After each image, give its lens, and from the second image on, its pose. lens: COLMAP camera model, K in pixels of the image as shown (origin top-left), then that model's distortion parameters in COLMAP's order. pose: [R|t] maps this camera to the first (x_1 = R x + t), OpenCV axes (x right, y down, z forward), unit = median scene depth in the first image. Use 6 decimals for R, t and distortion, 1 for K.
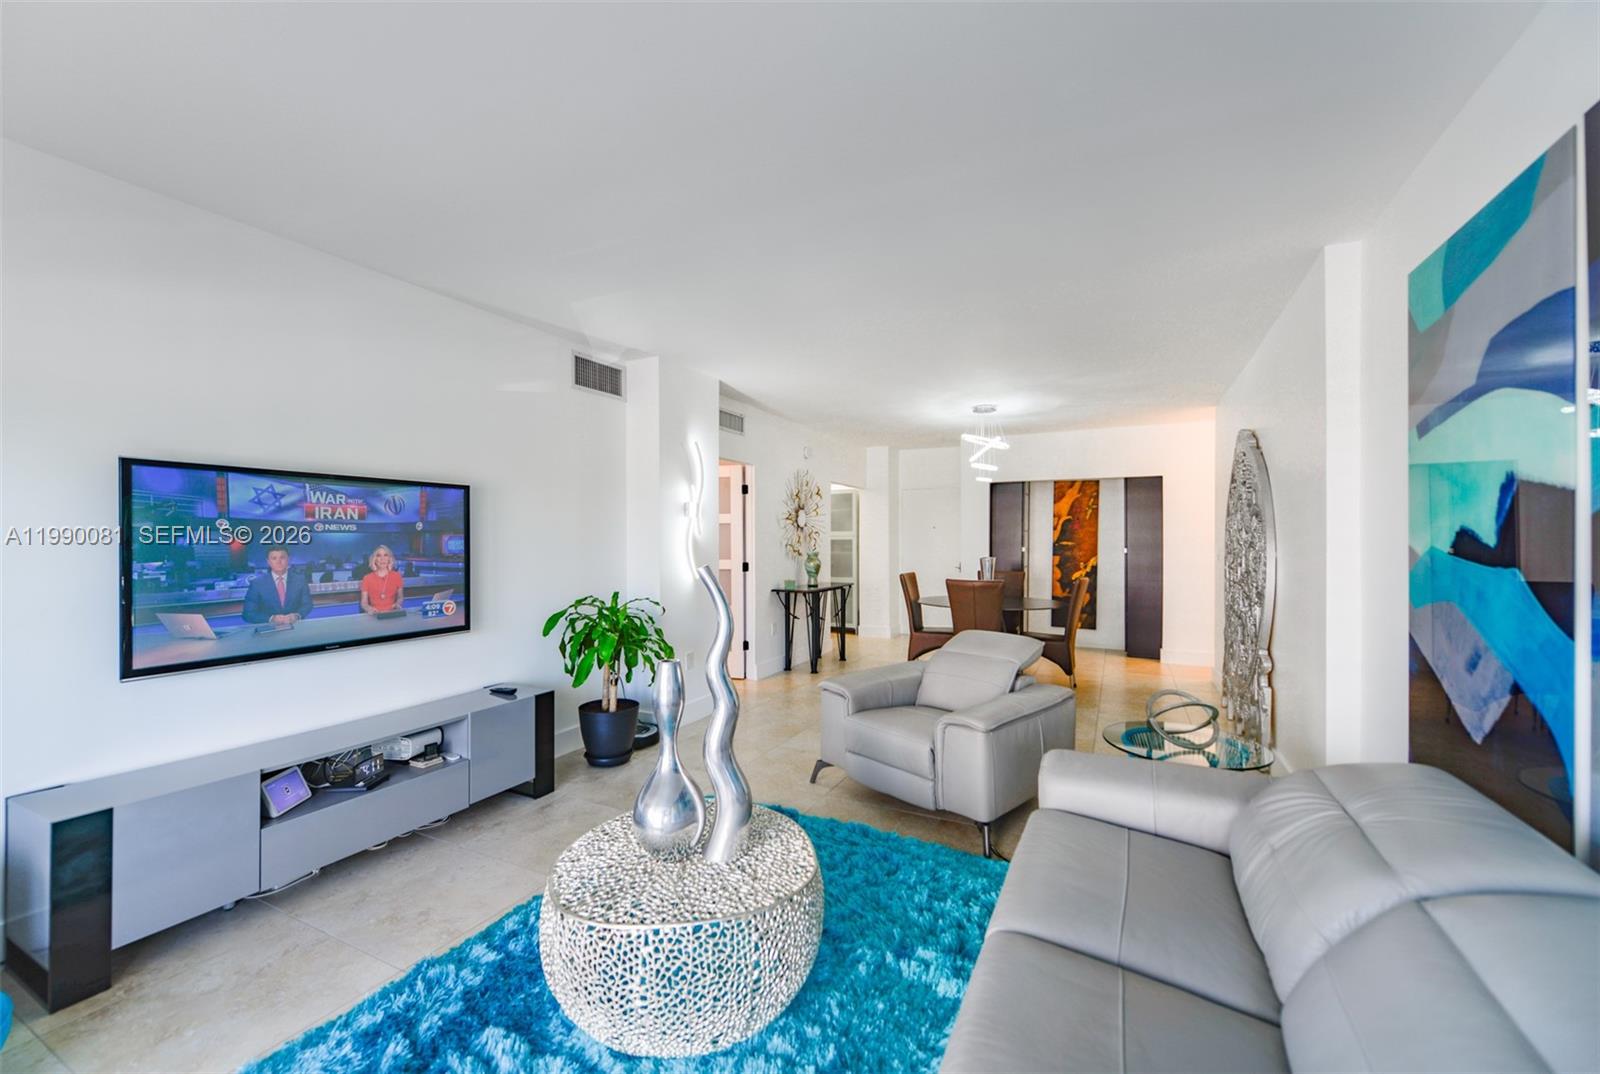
lens RADIAL K [[632.0, 0, 794.8], [0, 632.0, 536.2], [0, 0, 1]] dist [0.001425, -0.000053]
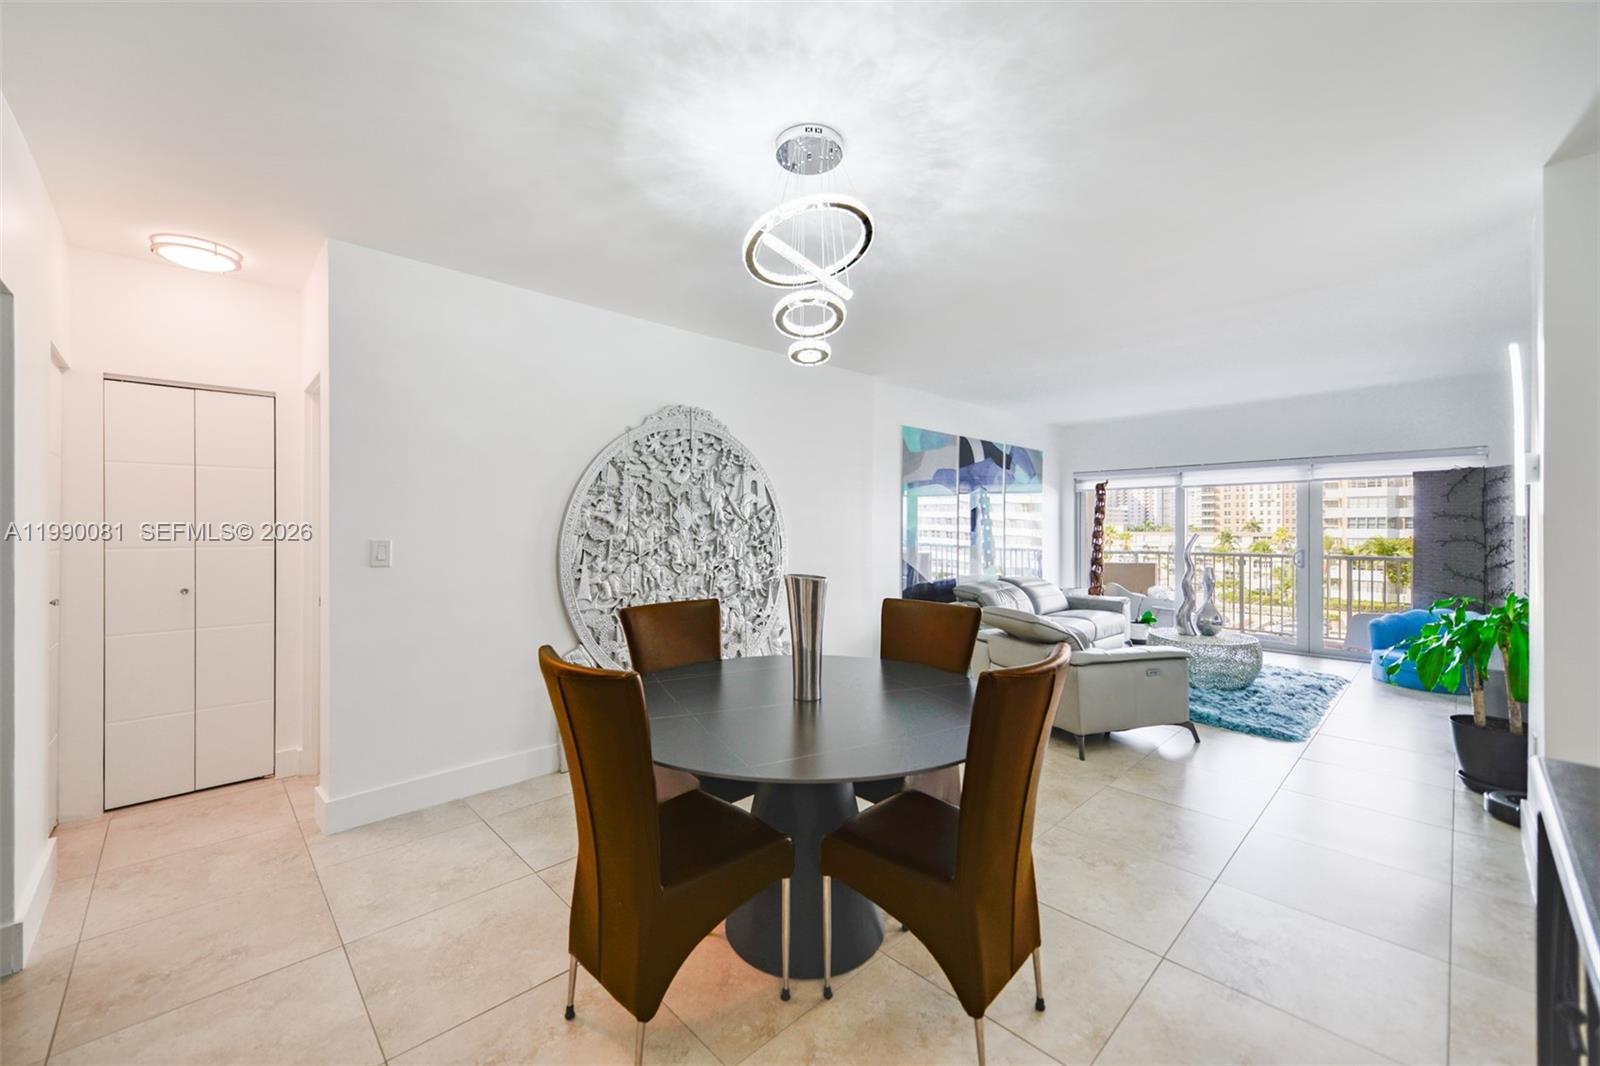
lens RADIAL K [[636.5, 0, 783.4], [0, 636.5, 526.9], [0, 0, 1]] dist [-0.000036, -0.000398]
pose [[-0.940639, -0.000164, 0.339407, 0.192126], [-0.000762, 0.999998, -0.001630, 0.006791], [-0.339407, -0.001792, -0.940638, 1.328030]]
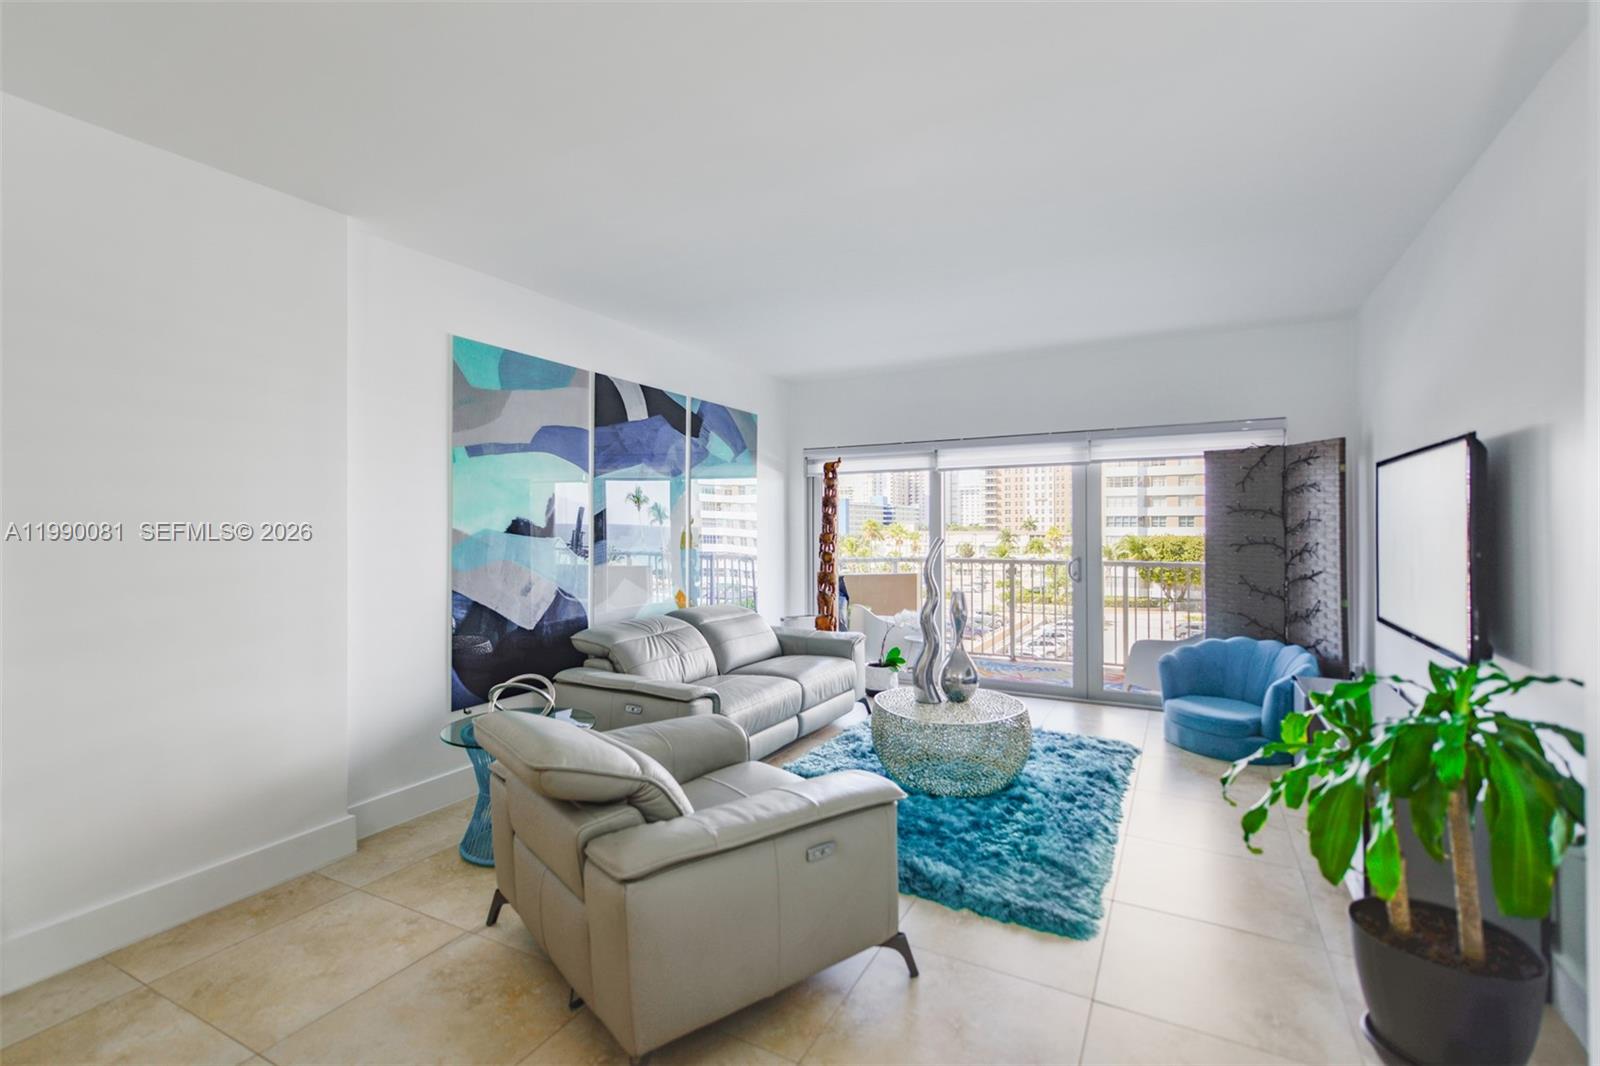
lens RADIAL K [[733.4, 0, 789.4], [0, 733.4, 525.4], [0, 0, 1]] dist [0.016329, -0.000036]
pose [[-0.999631, 0.003483, 0.026944, 0.066067], [0.003401, 0.999989, -0.003081, 0.005262], [-0.026955, -0.002988, -0.999632, 0.939017]]
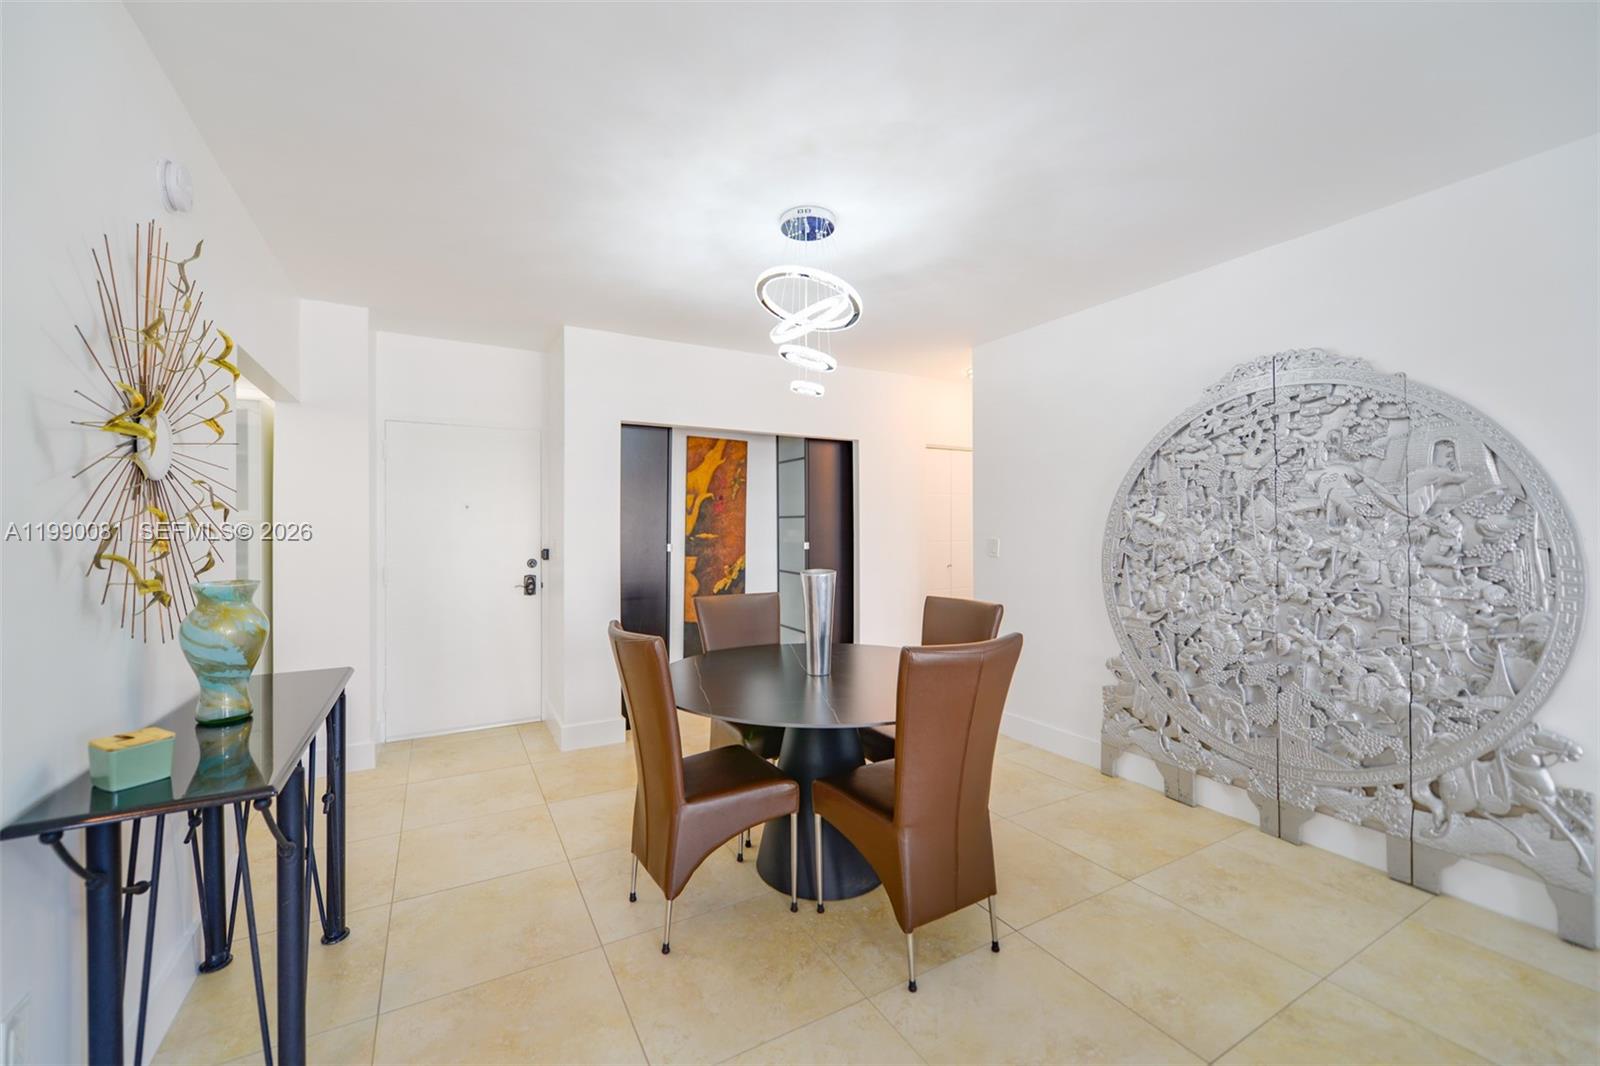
lens RADIAL K [[635.2, 0, 798.3], [0, 635.2, 525.3], [0, 0, 1]] dist [-0.000640, -0.000135]
pose [[0.555089, 0.002643, 0.831787, -0.062007], [0.001185, 0.999991, -0.003969, 0.004229], [-0.831790, 0.003188, 0.555081, 0.759854]]
